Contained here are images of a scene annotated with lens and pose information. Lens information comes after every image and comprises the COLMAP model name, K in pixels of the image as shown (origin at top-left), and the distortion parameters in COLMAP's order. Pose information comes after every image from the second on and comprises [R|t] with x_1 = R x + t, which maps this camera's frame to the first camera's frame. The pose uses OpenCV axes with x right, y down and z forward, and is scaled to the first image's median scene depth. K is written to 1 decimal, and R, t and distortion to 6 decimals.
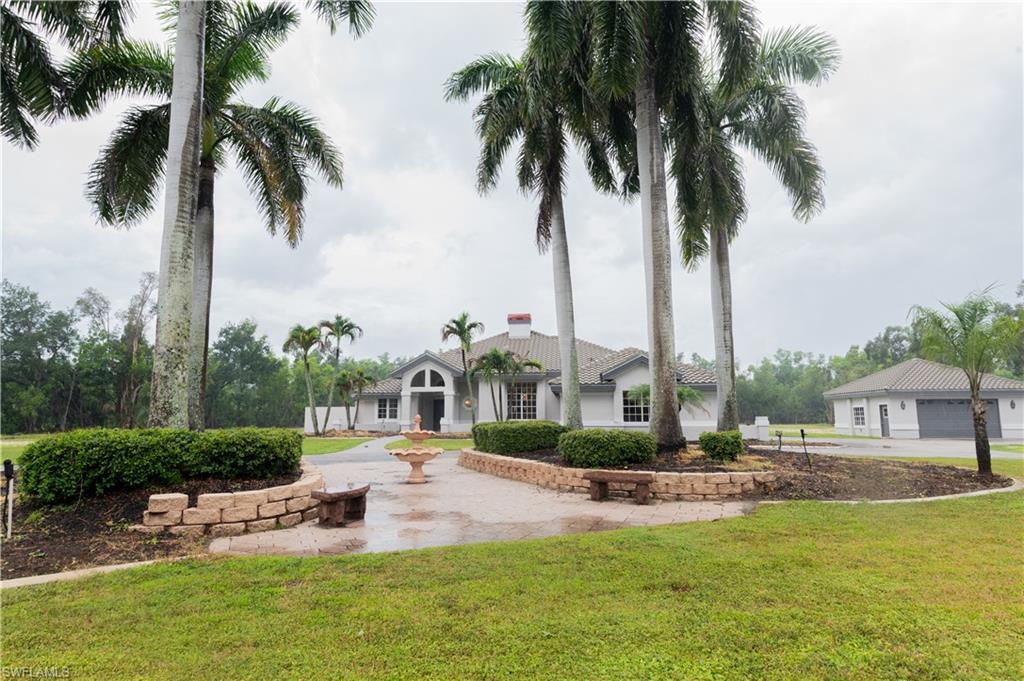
lens RADIAL K [[583.1, 0, 512.0], [0, 583.1, 340.5], [0, 0, 1]] dist [0.000172, 0.001410]
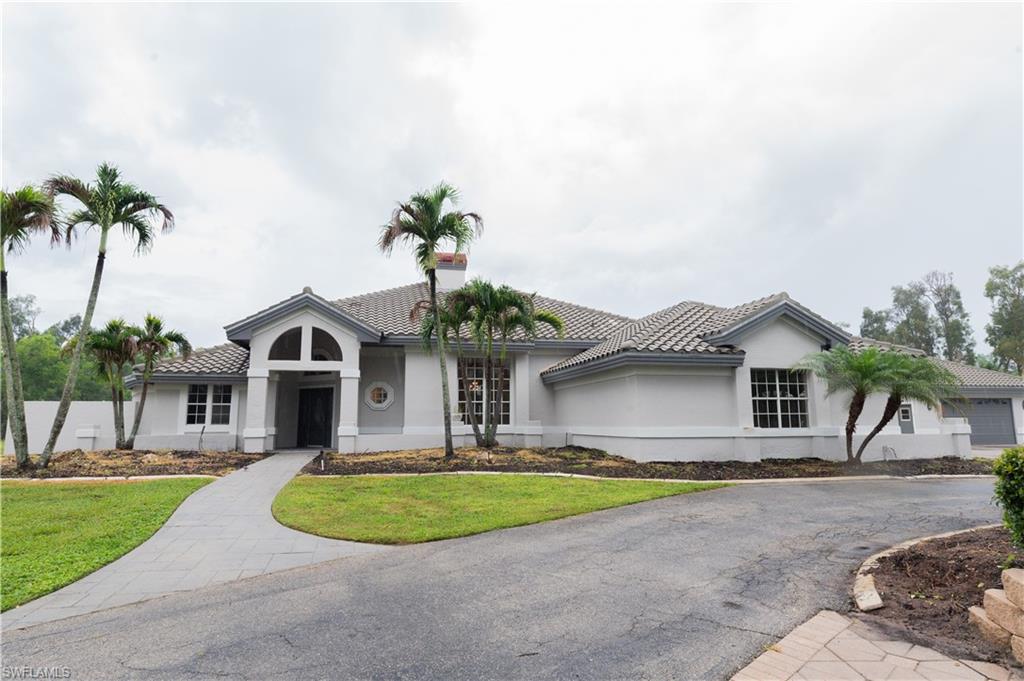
lens RADIAL K [[583.1, 0, 512.0], [0, 583.1, 340.5], [0, 0, 1]] dist [0.000172, 0.001410]
pose [[0.942709, 0.043483, 0.330770, -0.144060], [-0.040146, 0.999051, -0.016918, 0.063578], [-0.331192, 0.002670, 0.943560, 0.468154]]
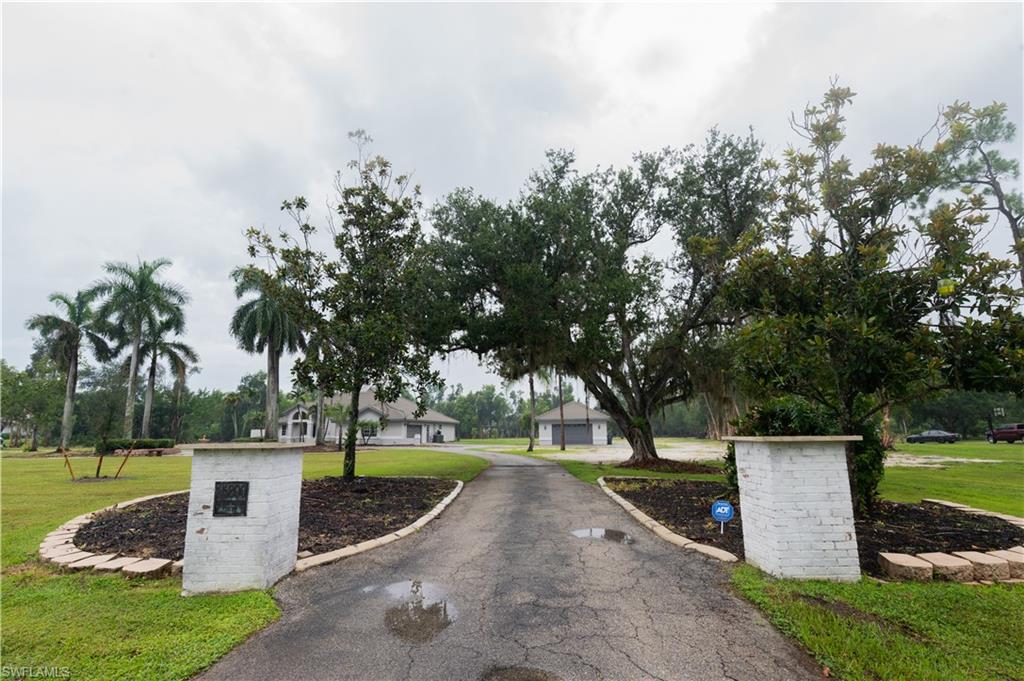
lens RADIAL K [[520.6, 0, 512.0], [0, 520.6, 340.5], [0, 0, 1]] dist [-0.006421, -0.000847]
pose [[0.997685, -0.016785, -0.065907, 0.712706], [0.013534, 0.998684, -0.049473, -0.095755], [0.066650, 0.048467, 0.996599, -0.762768]]
